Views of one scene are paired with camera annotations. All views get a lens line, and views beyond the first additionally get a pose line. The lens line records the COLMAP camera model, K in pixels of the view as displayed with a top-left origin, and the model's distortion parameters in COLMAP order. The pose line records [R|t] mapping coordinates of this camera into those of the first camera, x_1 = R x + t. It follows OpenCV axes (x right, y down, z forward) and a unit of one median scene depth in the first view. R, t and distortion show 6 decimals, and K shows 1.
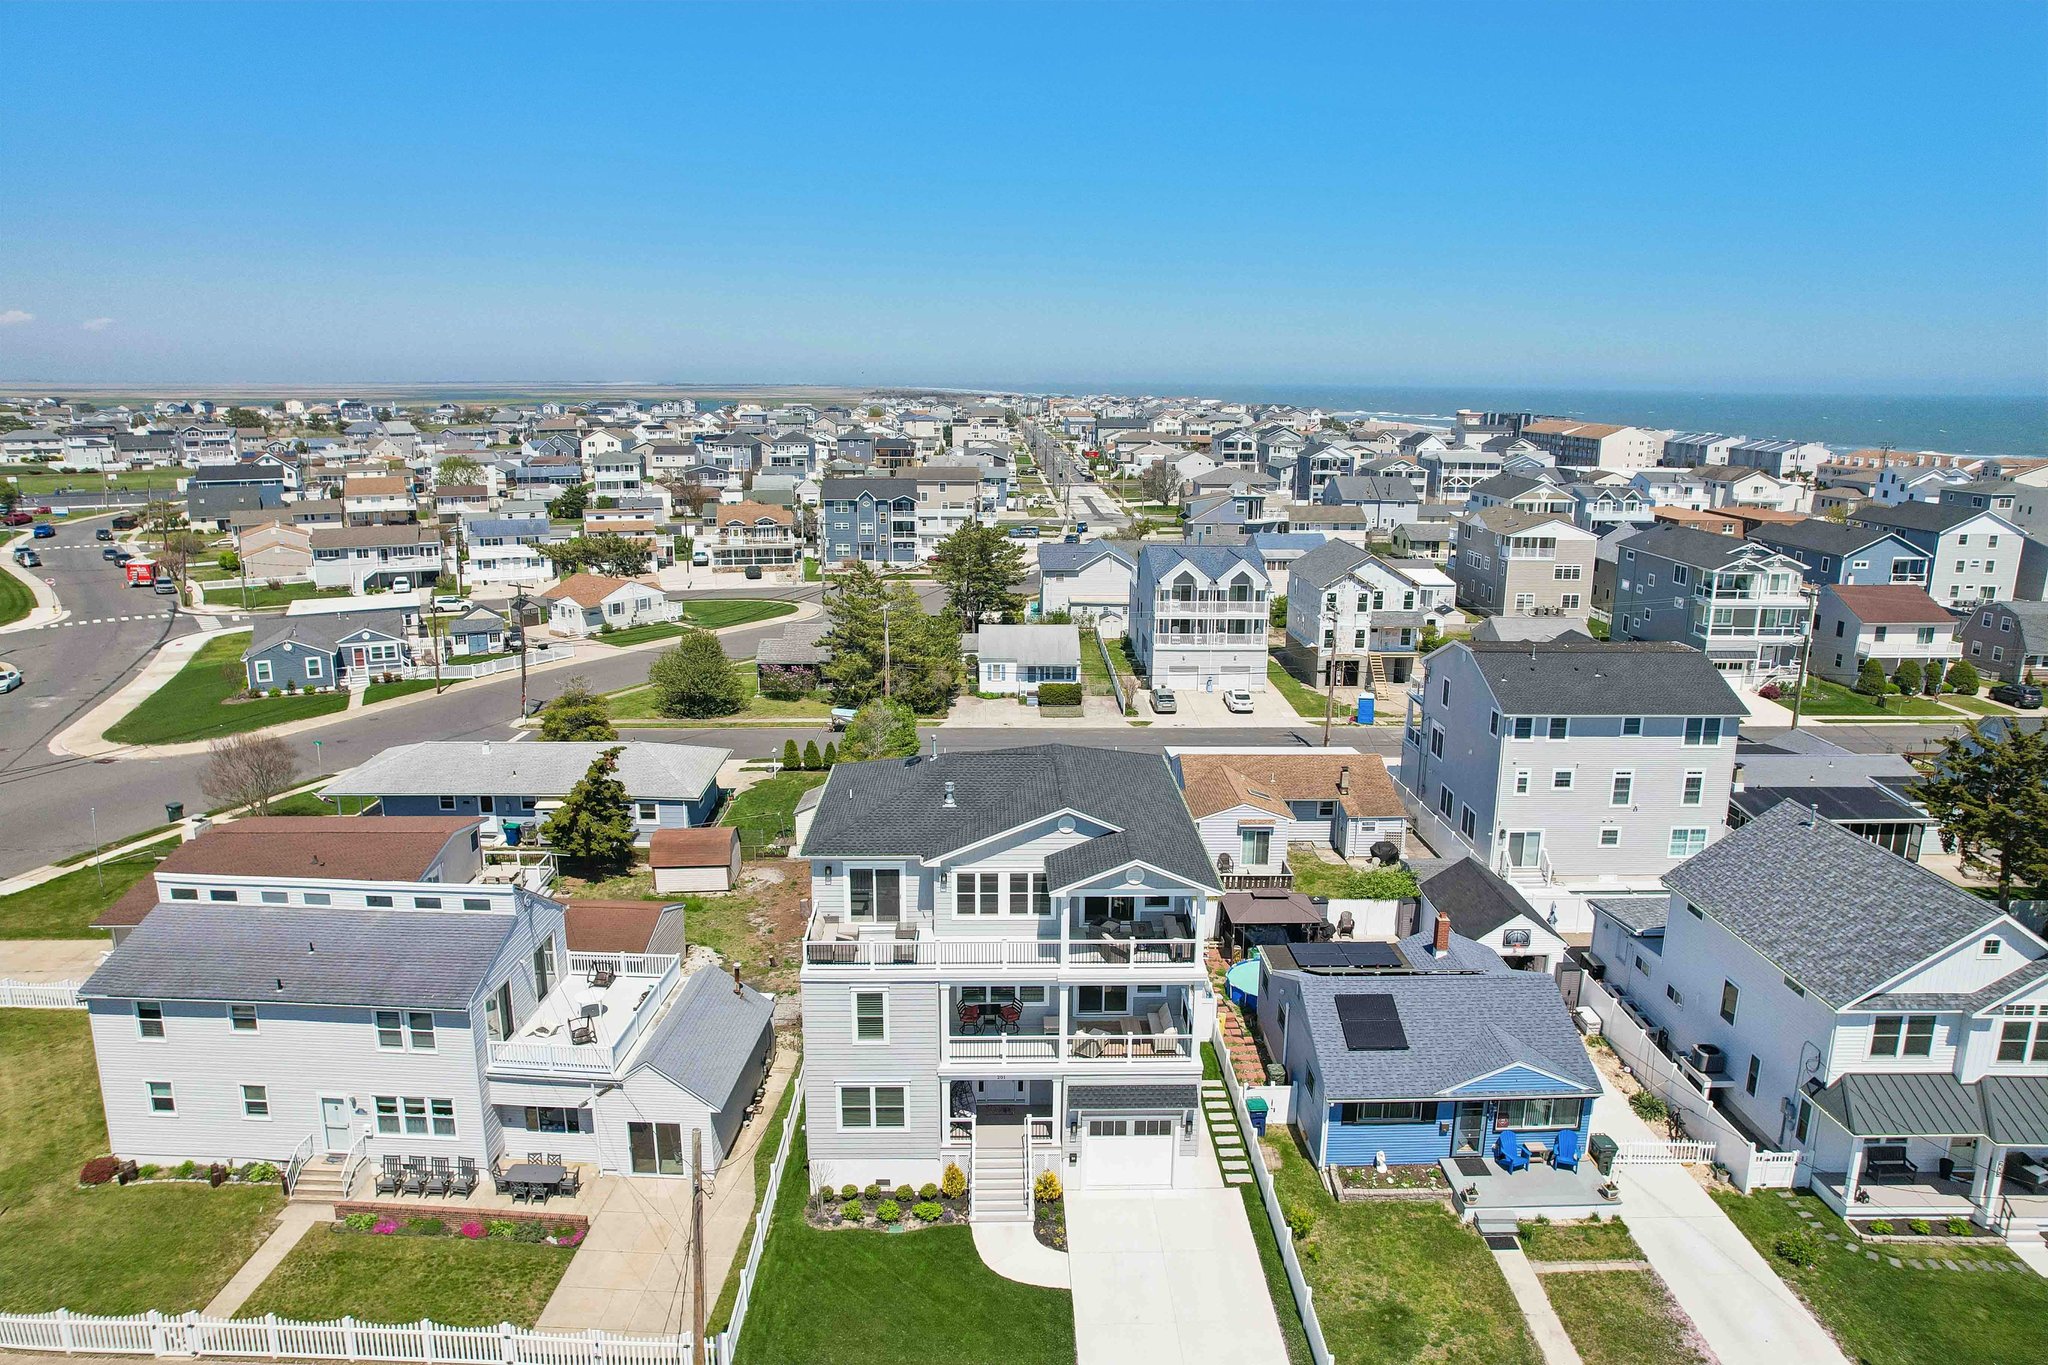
lens RADIAL K [[1308.0, 0, 1022.8], [0, 1308.0, 688.4], [0, 0, 1]] dist [-0.063136, 0.047775]
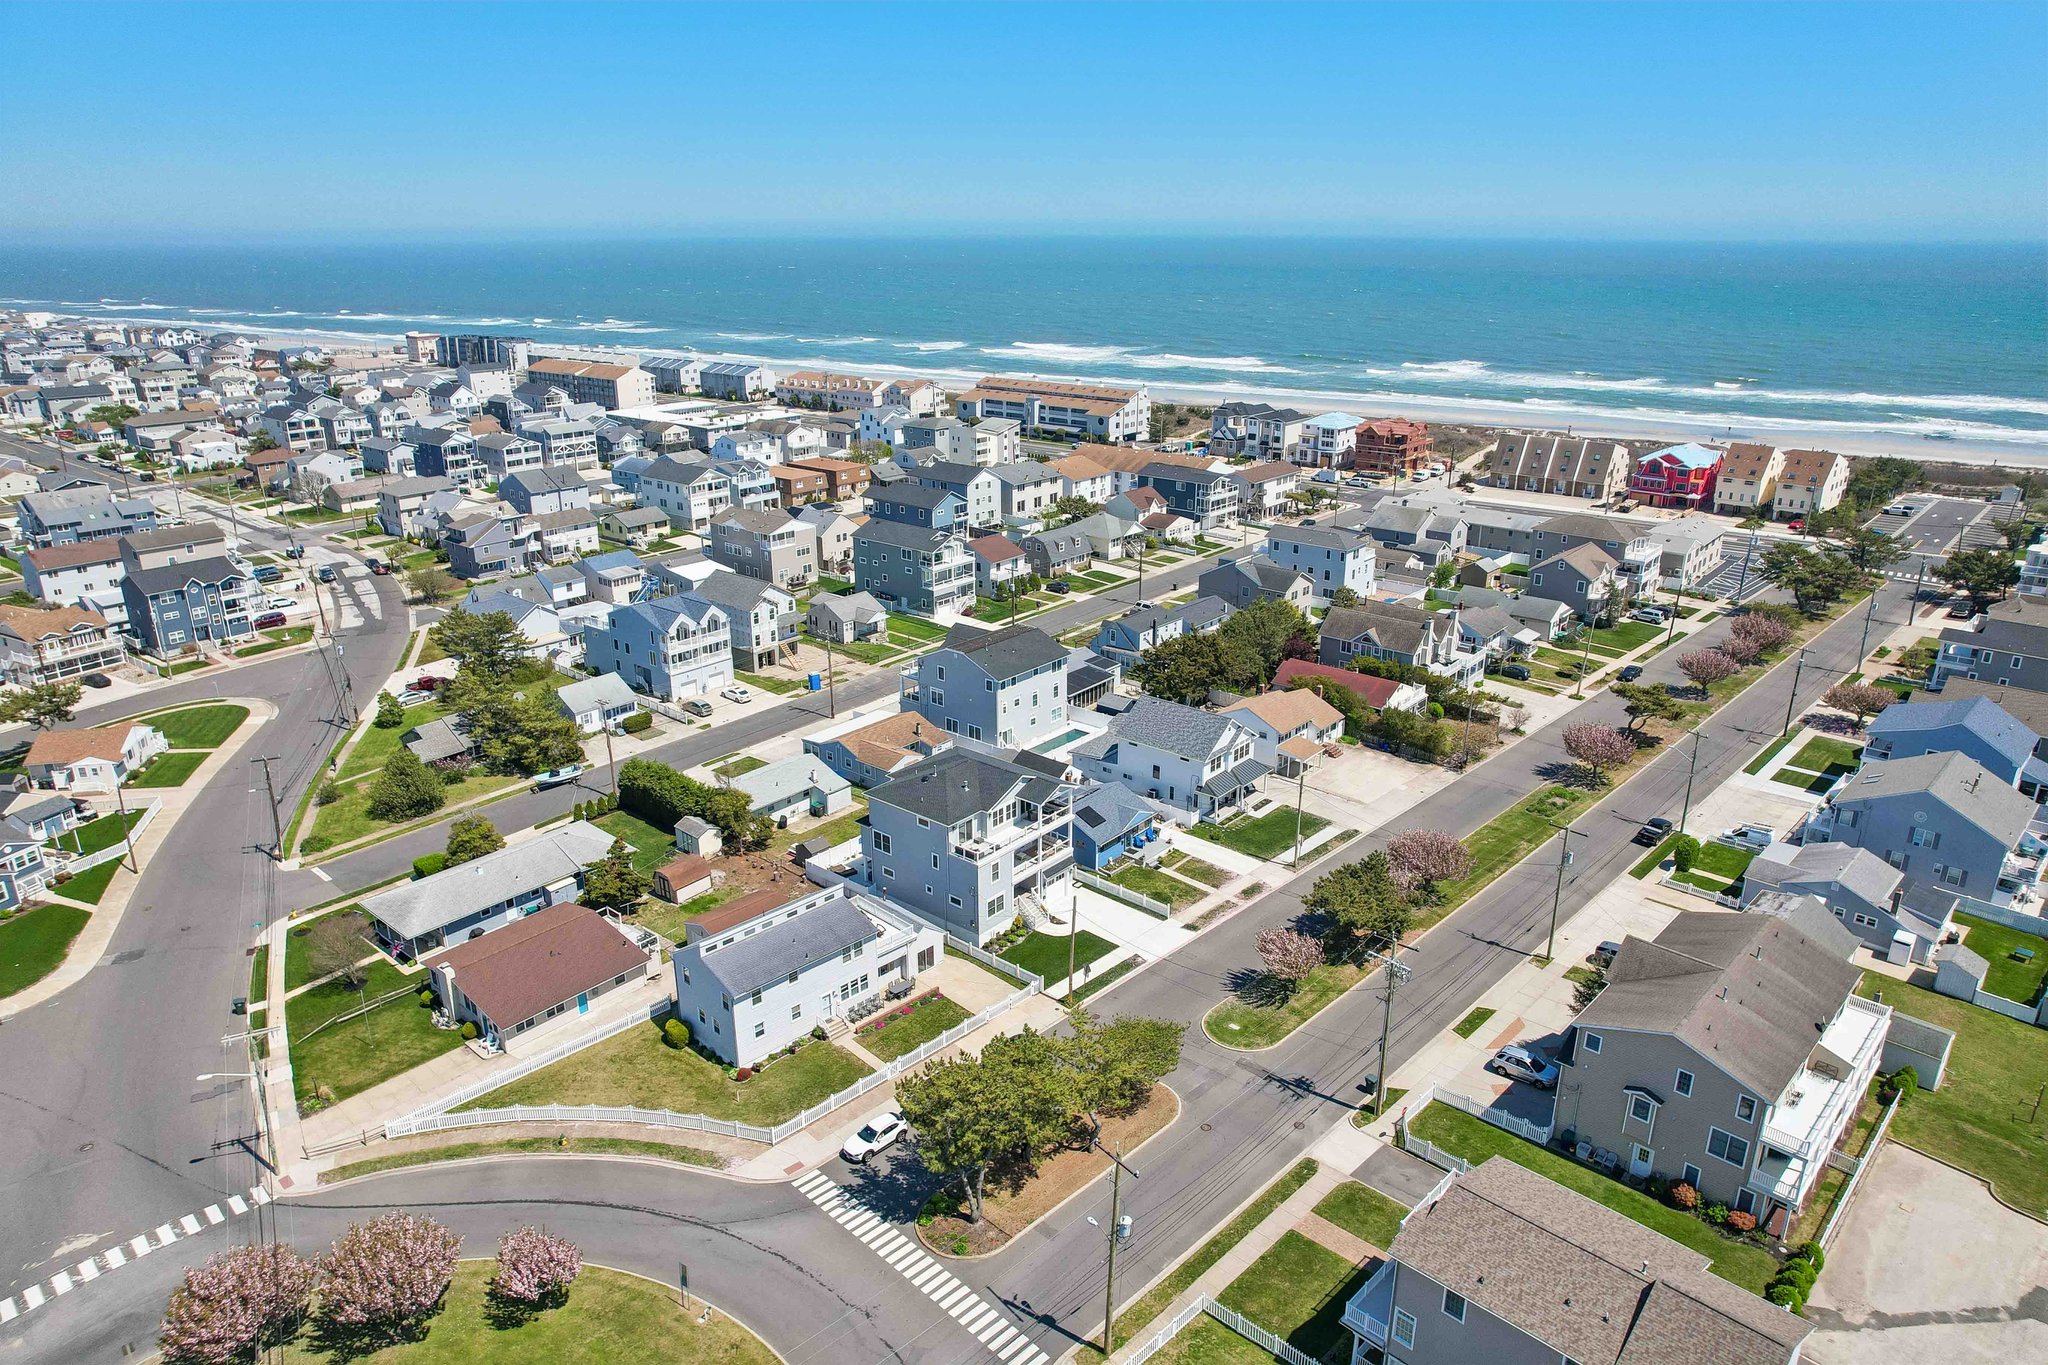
lens RADIAL K [[1308.0, 0, 1020.6], [0, 1308.0, 681.9], [0, 0, 1]] dist [-0.063136, 0.047775]
pose [[0.666540, -0.255237, 0.700413, -1.091767], [0.181382, 0.966851, 0.179720, -0.350725], [-0.723066, 0.007252, 0.690741, -0.522164]]
